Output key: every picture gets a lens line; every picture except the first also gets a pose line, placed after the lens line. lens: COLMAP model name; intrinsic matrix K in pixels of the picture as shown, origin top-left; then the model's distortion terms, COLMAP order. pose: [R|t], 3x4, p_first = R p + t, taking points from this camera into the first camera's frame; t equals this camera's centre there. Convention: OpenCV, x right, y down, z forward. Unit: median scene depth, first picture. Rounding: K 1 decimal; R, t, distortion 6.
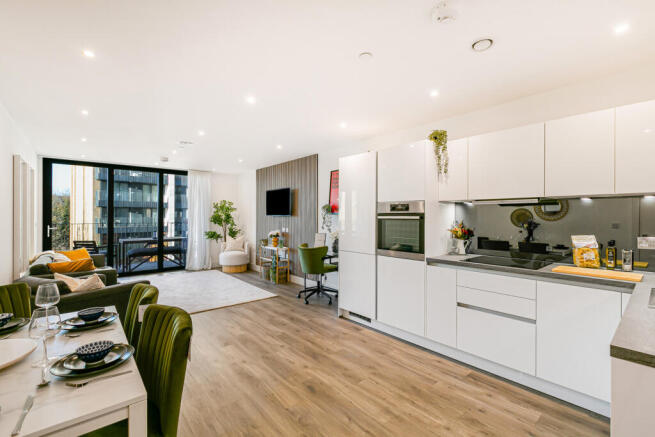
lens RADIAL K [[288.1, 0, 327.5], [0, 288.1, 218.5], [0, 0, 1]] dist [0.000195, 0.000085]
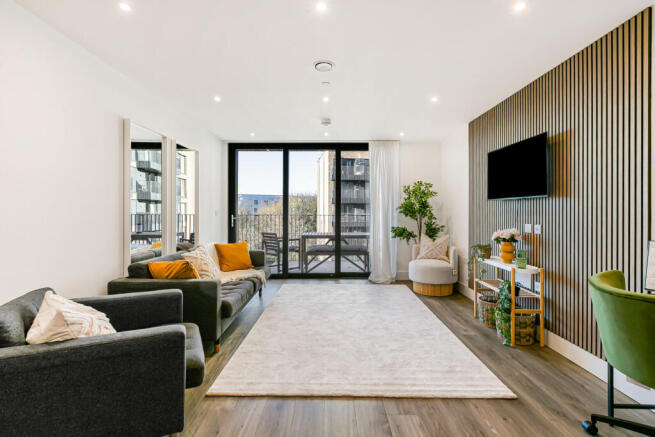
lens RADIAL K [[301.6, 0, 328.0], [0, 301.6, 211.0], [0, 0, 1]] dist [-0.001265, -0.000046]
pose [[0.757700, -0.003583, -0.652593, -0.074130], [-0.004254, 0.999937, -0.010429, 0.016781], [0.652589, 0.010678, 0.757637, 0.392241]]
